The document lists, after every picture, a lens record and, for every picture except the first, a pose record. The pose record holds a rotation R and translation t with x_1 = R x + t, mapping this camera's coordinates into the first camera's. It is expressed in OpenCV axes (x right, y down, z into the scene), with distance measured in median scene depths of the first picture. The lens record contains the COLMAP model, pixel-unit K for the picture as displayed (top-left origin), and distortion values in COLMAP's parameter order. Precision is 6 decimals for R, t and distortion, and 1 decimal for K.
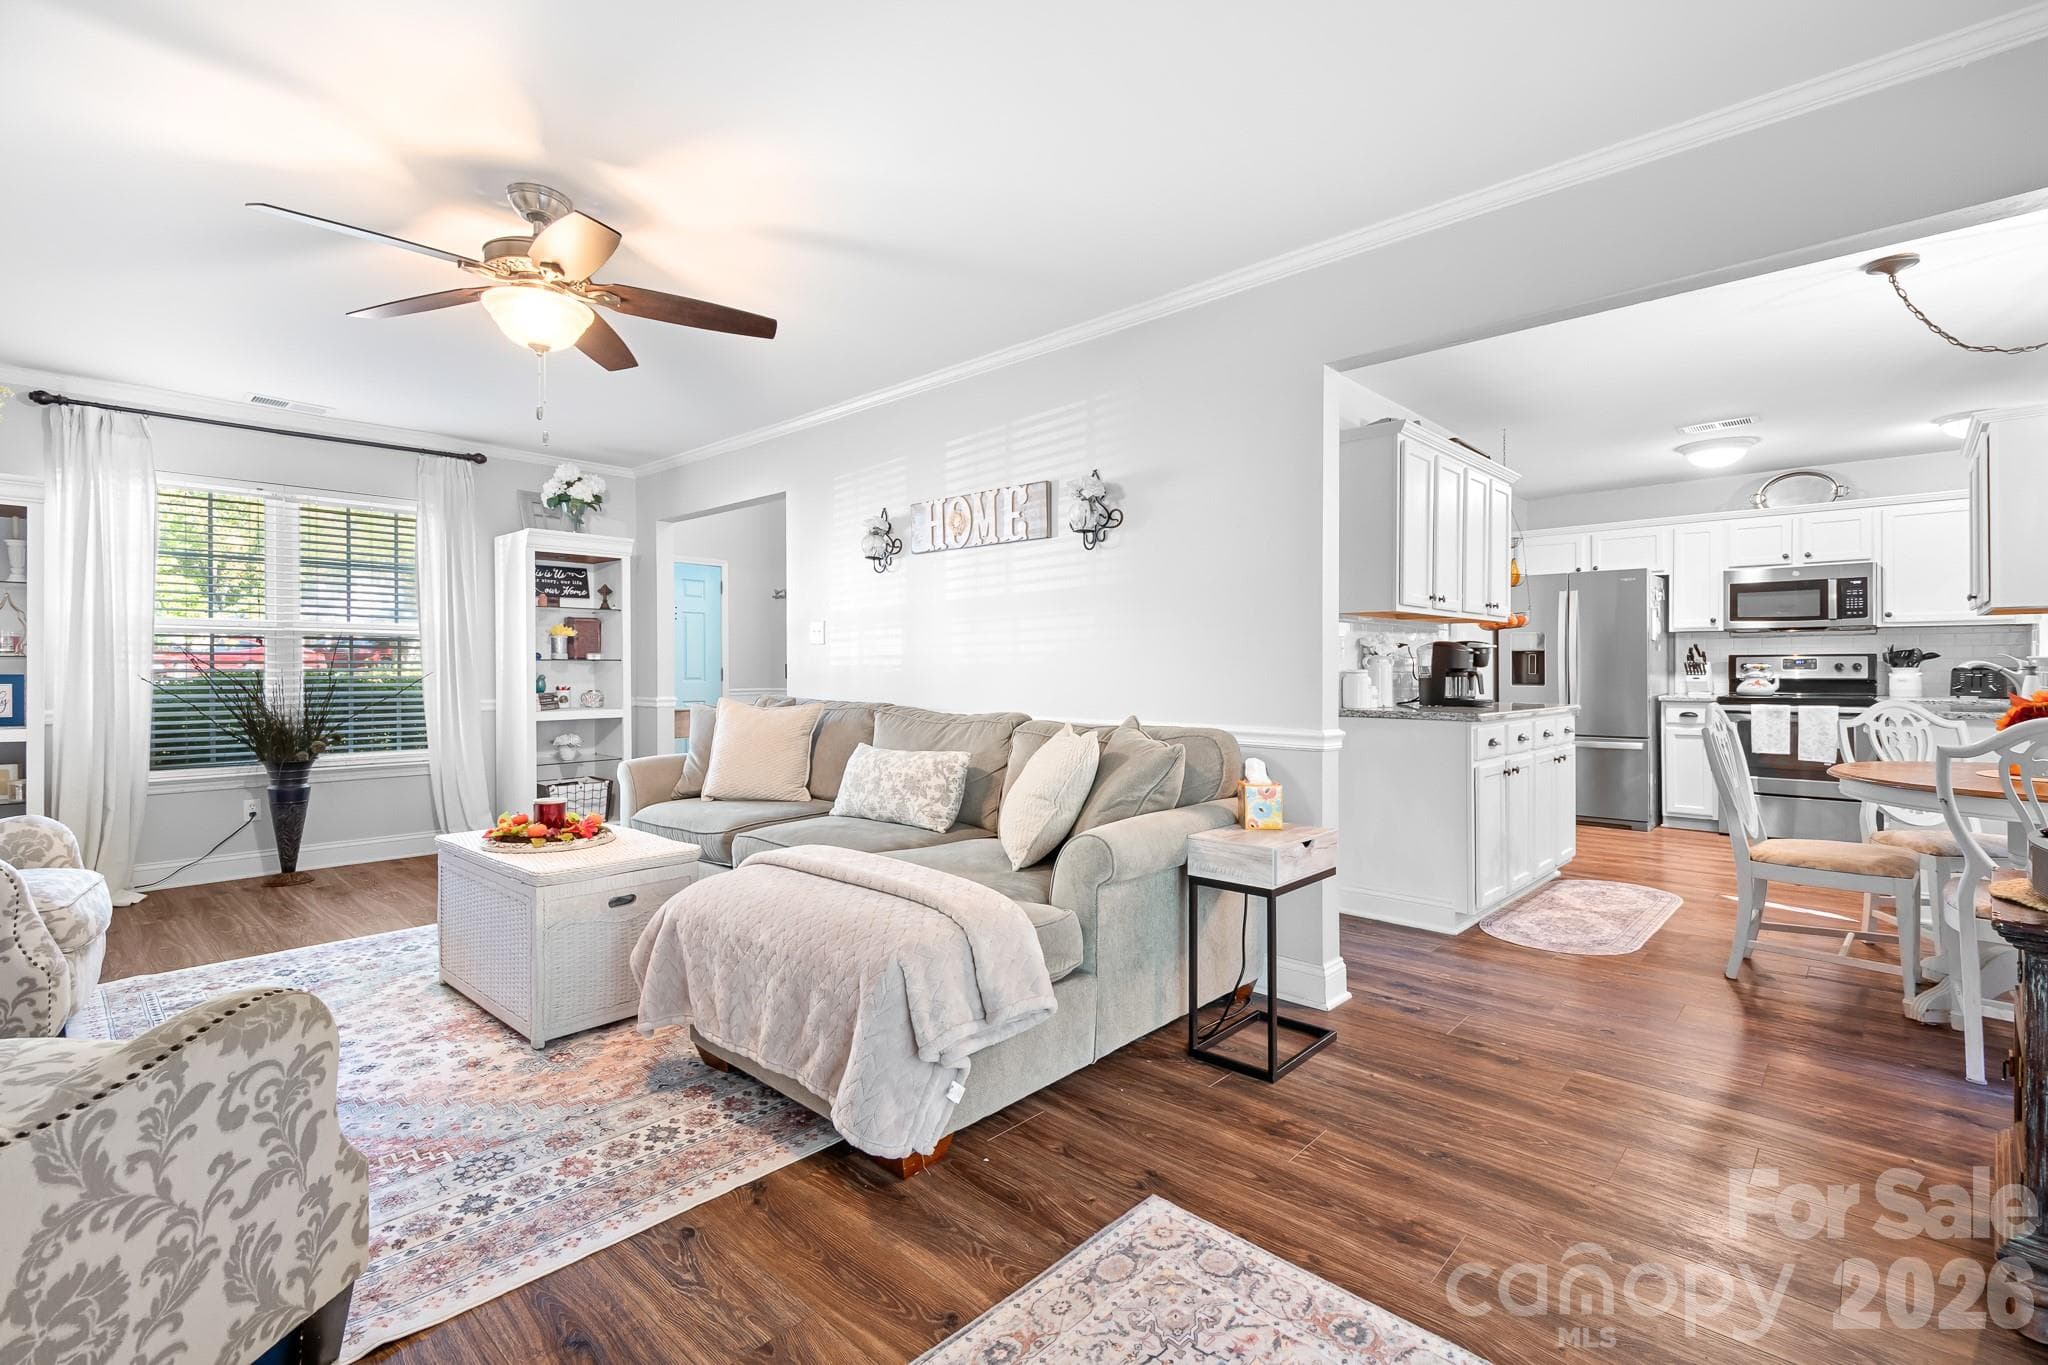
lens RADIAL K [[967.9, 0, 951.6], [0, 967.9, 665.5], [0, 0, 1]] dist [0.001963, 0.000273]
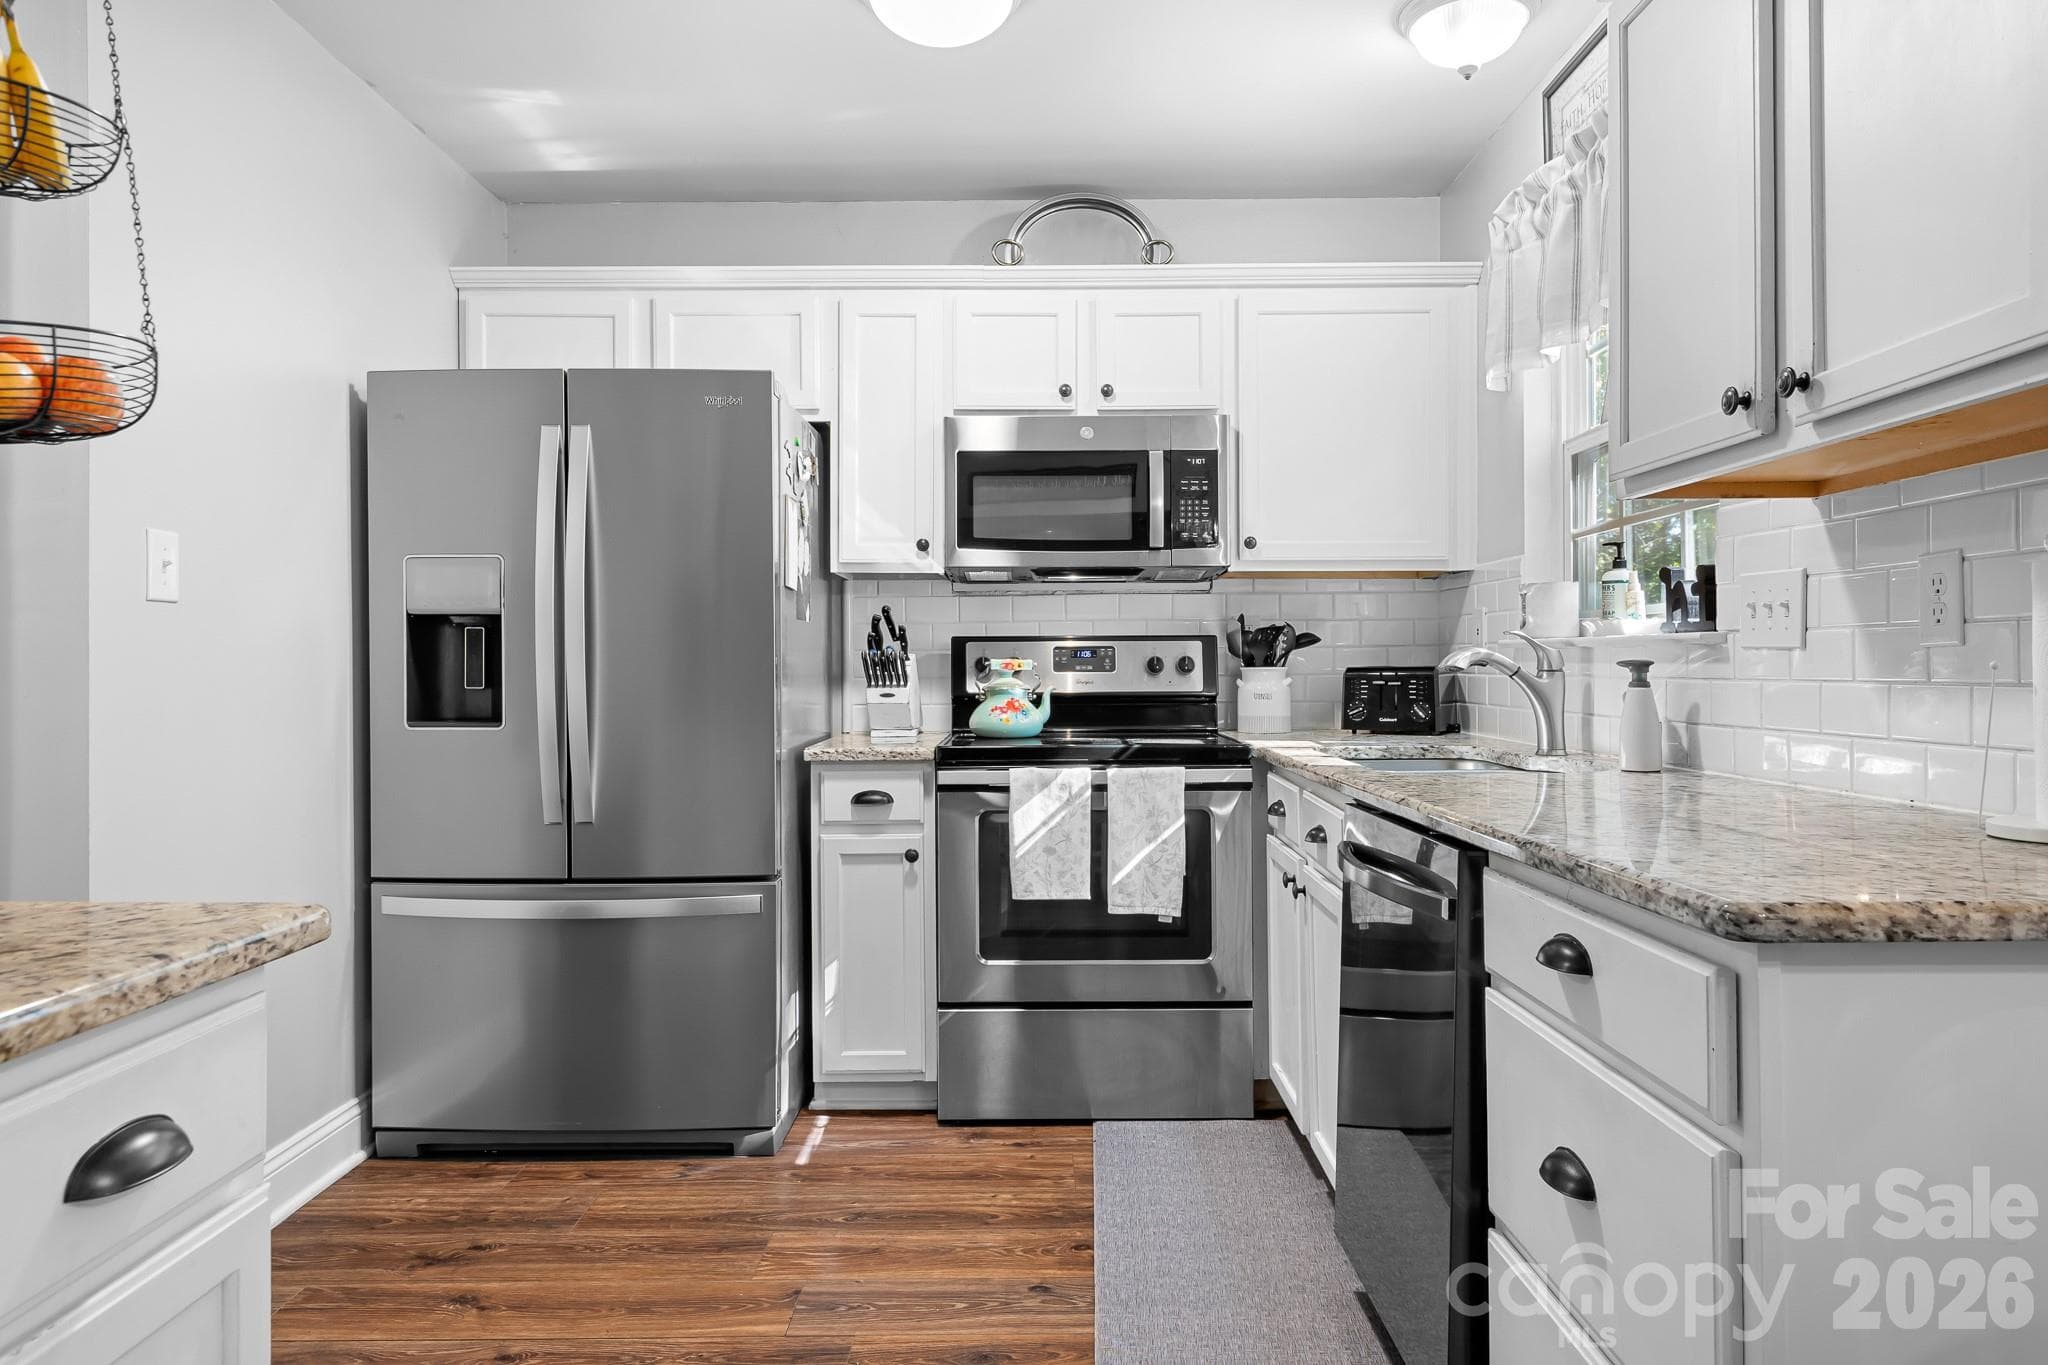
lens RADIAL K [[875.4, 0, 1021.5], [0, 875.4, 672.6], [0, 0, 1]] dist [-0.025610, 0.000105]
pose [[0.678875, -0.003281, 0.734247, 0.574437], [0.001231, 0.999994, 0.003331, 0.003271], [-0.734253, -0.001358, 0.678874, 0.758181]]
